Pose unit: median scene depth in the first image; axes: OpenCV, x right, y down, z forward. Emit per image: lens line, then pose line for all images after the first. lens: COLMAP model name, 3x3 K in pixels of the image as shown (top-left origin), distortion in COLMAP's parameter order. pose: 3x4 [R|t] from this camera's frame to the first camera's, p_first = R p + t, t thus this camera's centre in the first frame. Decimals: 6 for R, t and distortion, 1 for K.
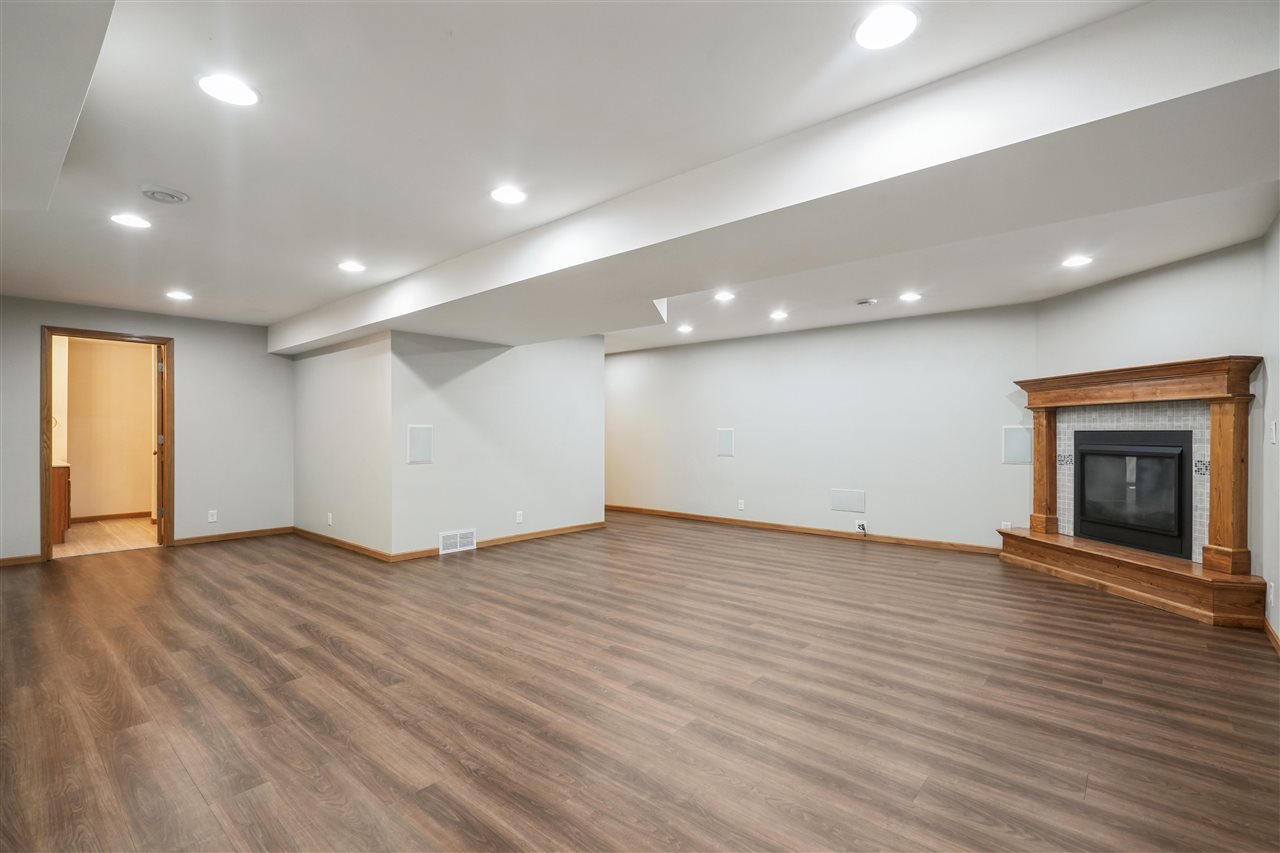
lens RADIAL K [[584.2, 0, 643.9], [0, 584.2, 434.0], [0, 0, 1]] dist [0.003228, -0.000117]
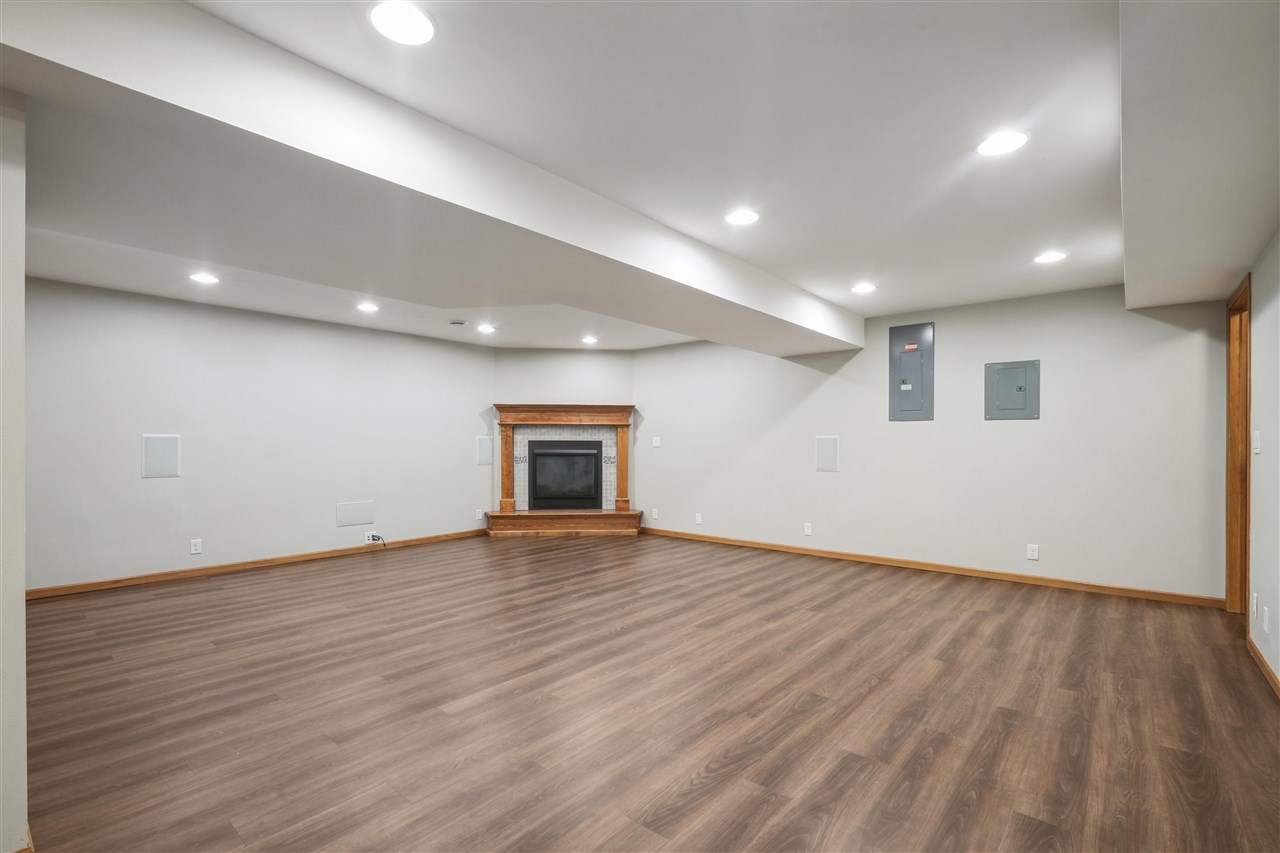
lens RADIAL K [[584.2, 0, 643.0], [0, 584.2, 431.9], [0, 0, 1]] dist [0.003228, -0.000117]
pose [[-0.027789, 0.018825, 0.999437, -1.010986], [-0.003204, 0.999816, -0.018921, 0.000188], [-0.999609, -0.003728, -0.027724, 0.951055]]
